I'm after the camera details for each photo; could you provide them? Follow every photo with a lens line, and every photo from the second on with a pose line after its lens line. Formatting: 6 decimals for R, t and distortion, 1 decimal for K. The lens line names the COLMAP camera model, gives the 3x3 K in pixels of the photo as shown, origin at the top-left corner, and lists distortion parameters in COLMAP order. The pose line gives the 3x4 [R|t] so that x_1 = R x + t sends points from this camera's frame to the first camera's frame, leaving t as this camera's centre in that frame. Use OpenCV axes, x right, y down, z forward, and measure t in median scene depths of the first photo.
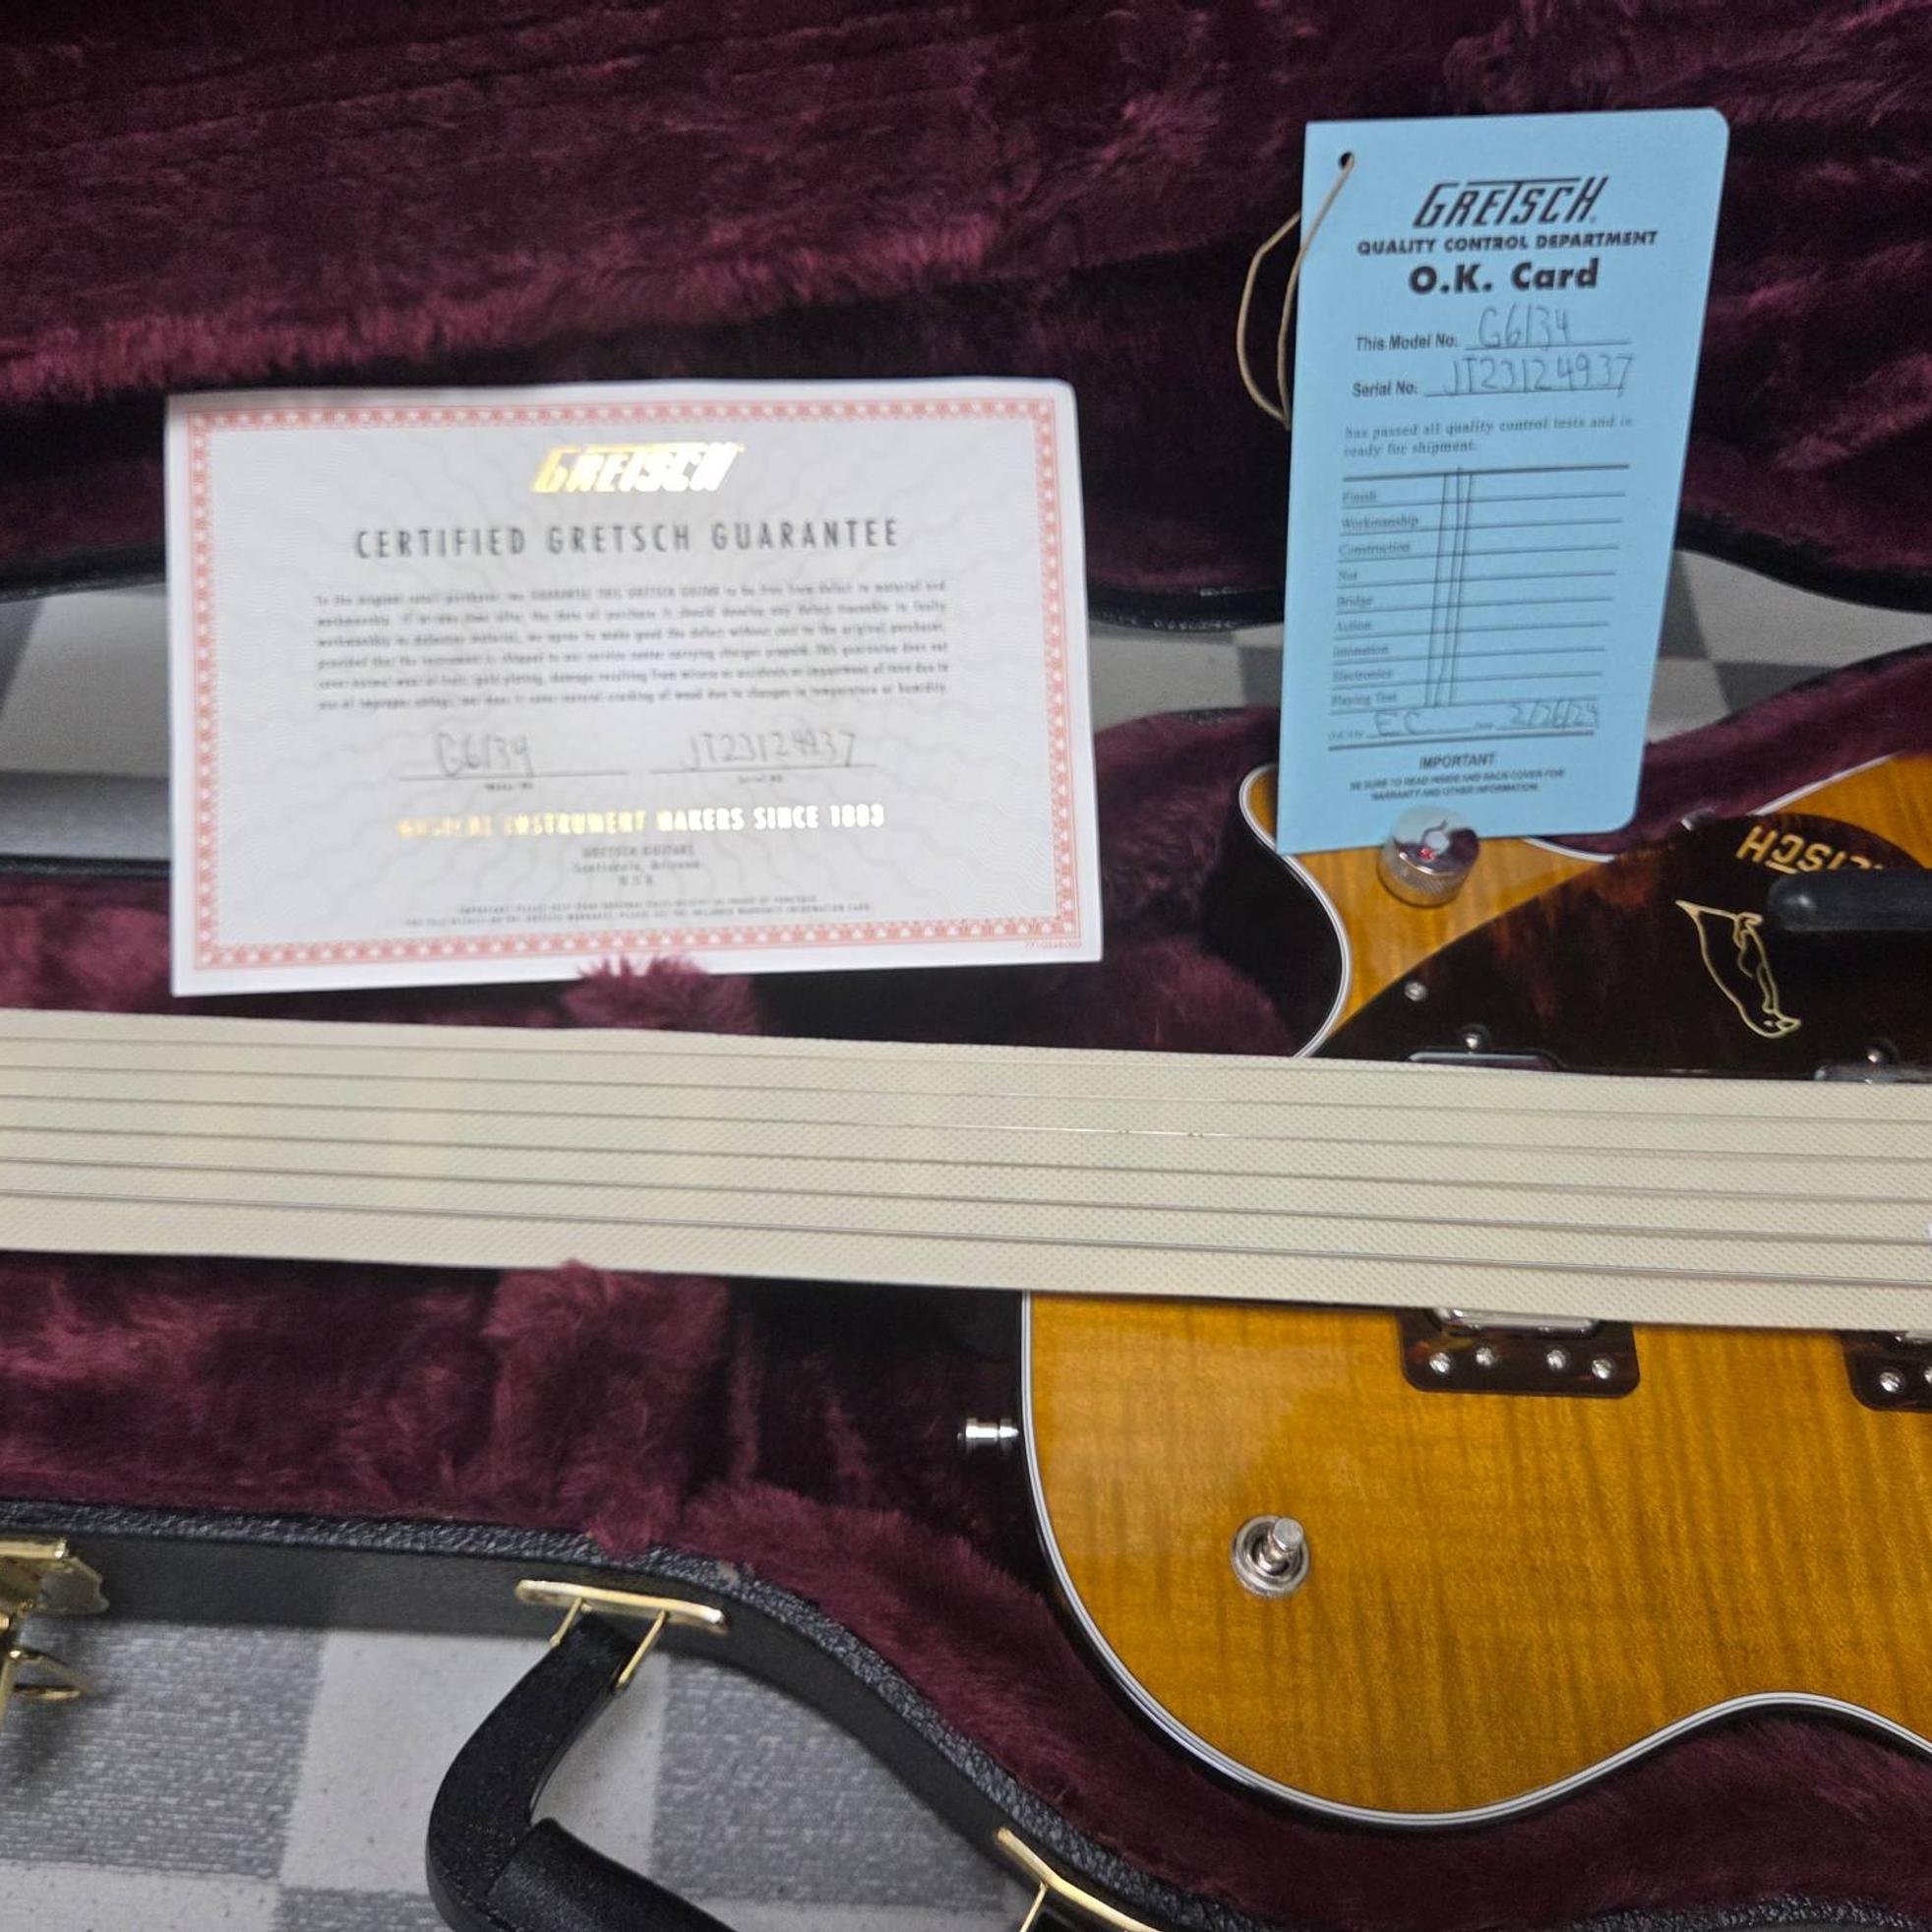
lens RADIAL K [[1891.8, 0, 1025.6], [0, 1891.8, 967.8], [0, 0, 1]] dist [0.021857, -0.052684]
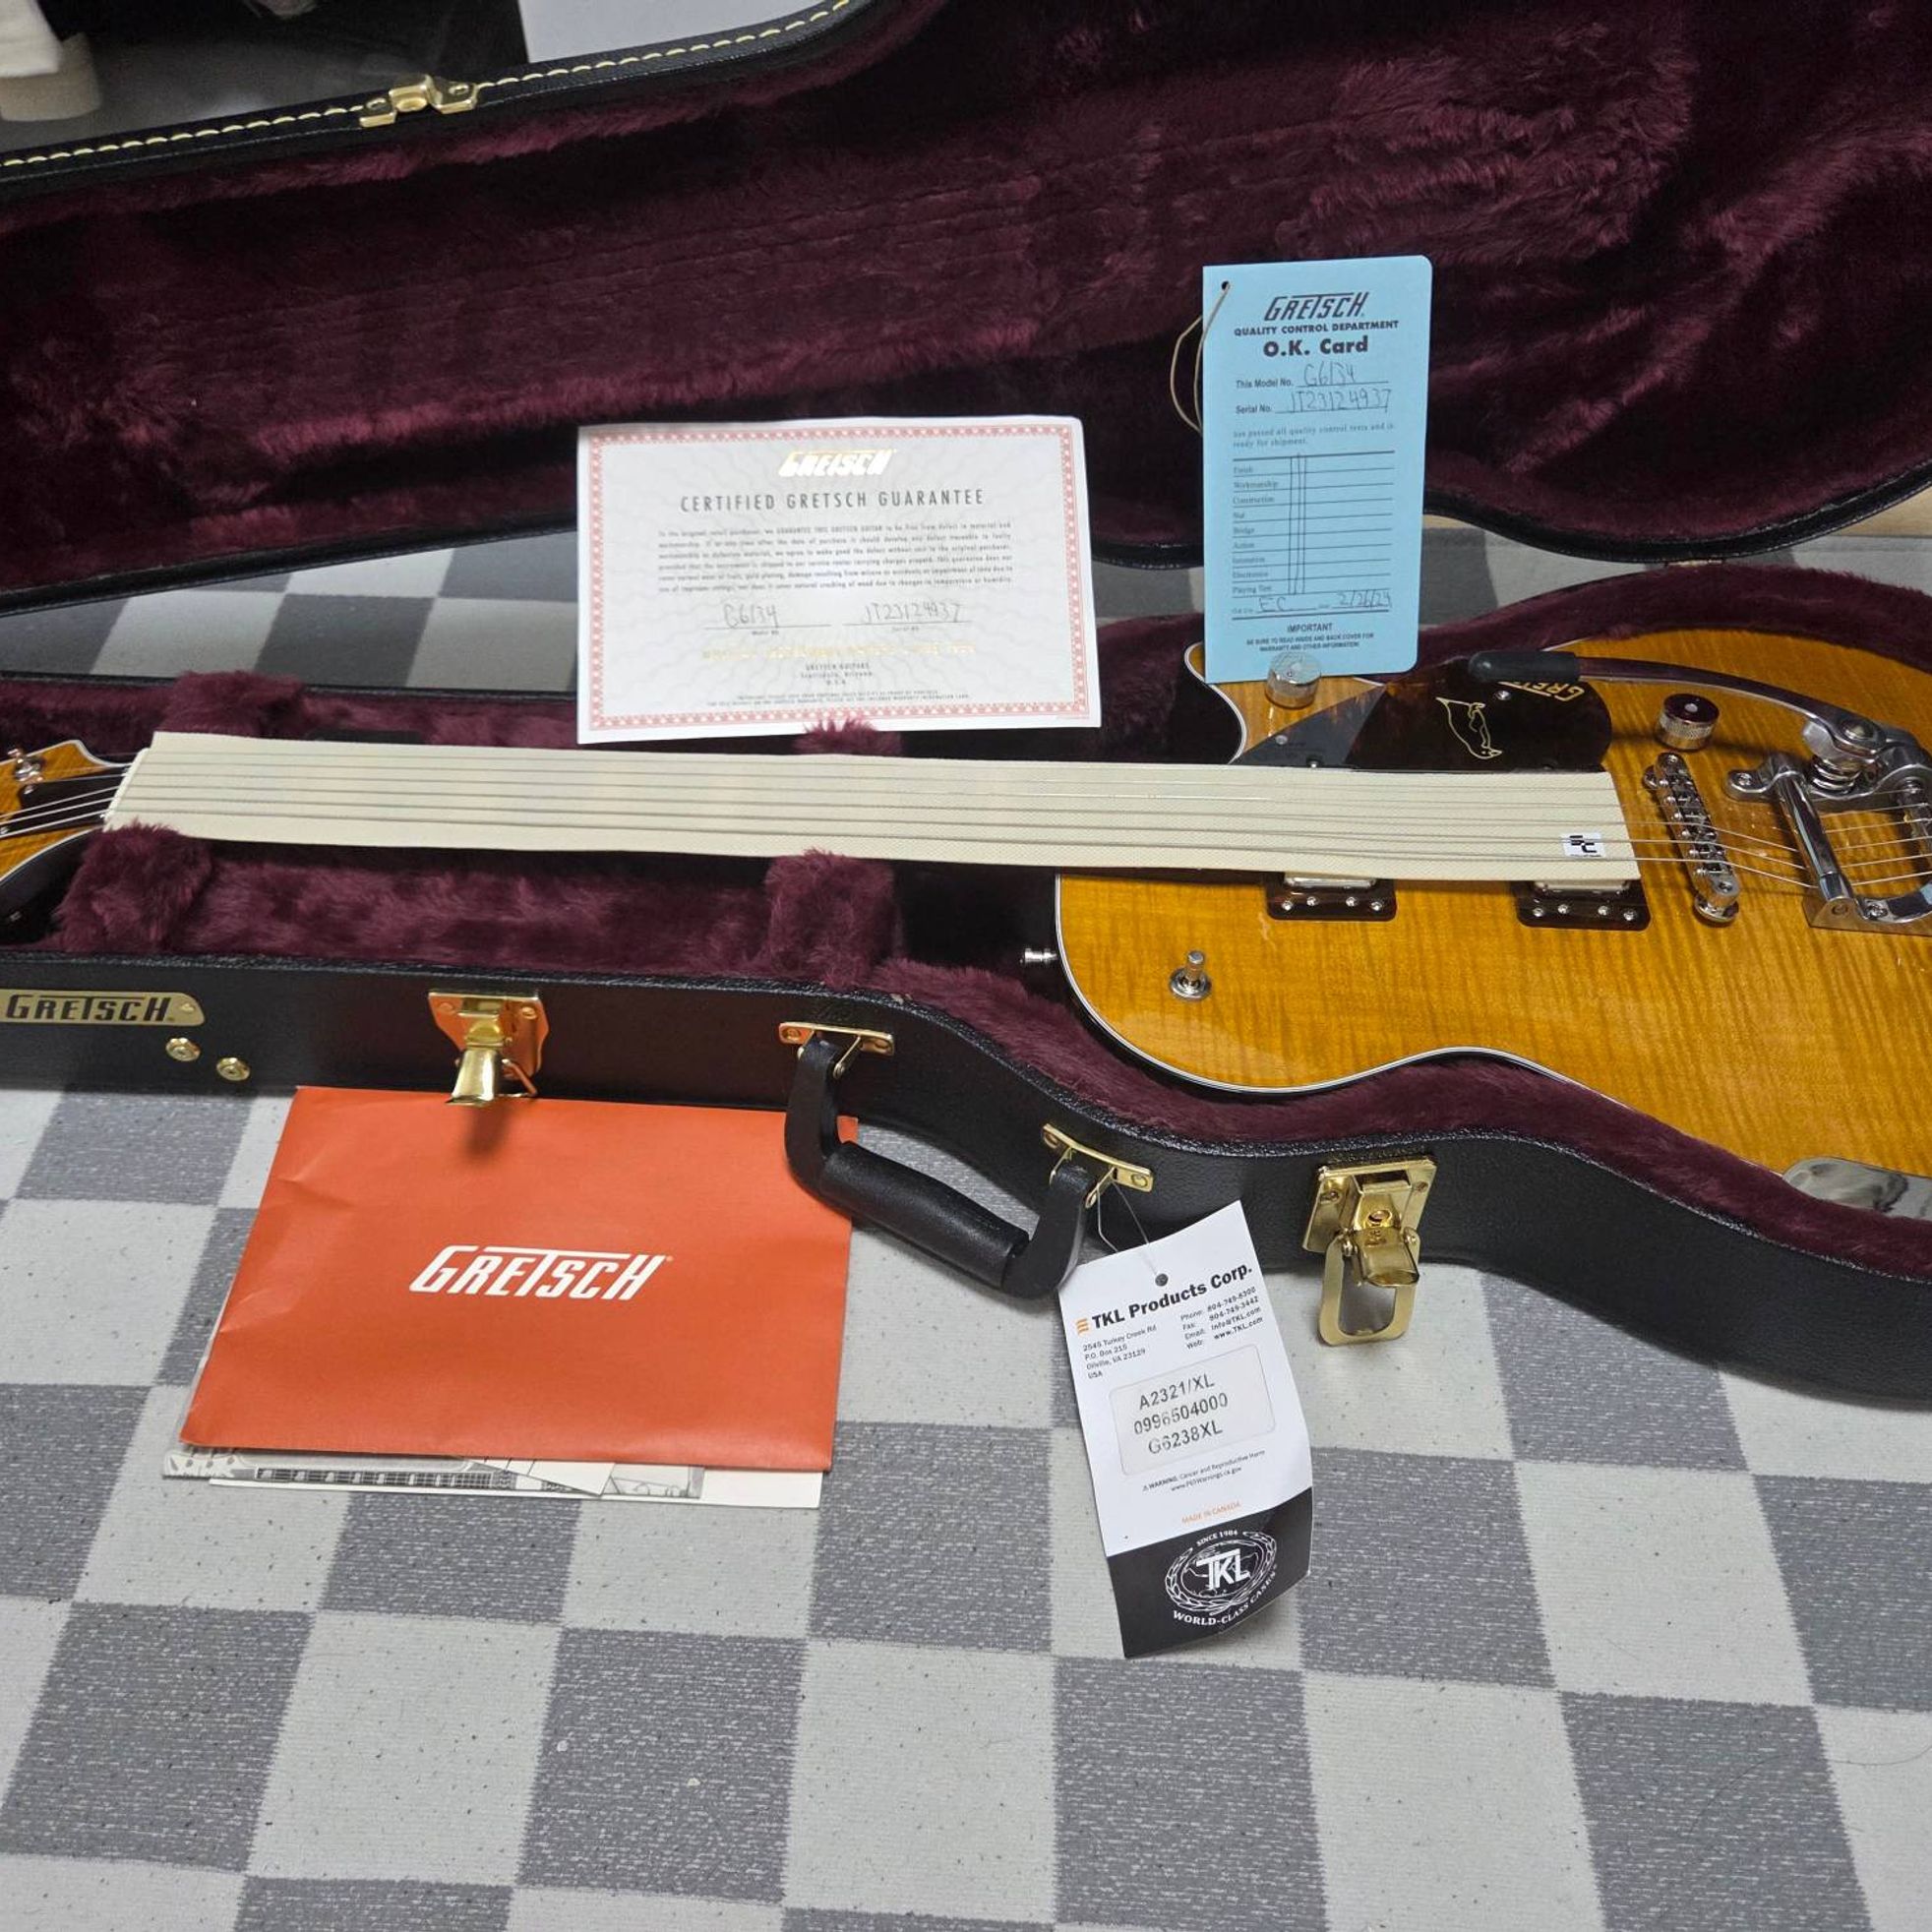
lens RADIAL K [[1891.8, 0, 1025.6], [0, 1891.8, 967.8], [0, 0, 1]] dist [0.021857, -0.052684]
pose [[0.999602, -0.010132, -0.026339, 0.014796], [0.006281, 0.989795, -0.142358, 0.468556], [0.027513, 0.142136, 0.989465, -0.702739]]
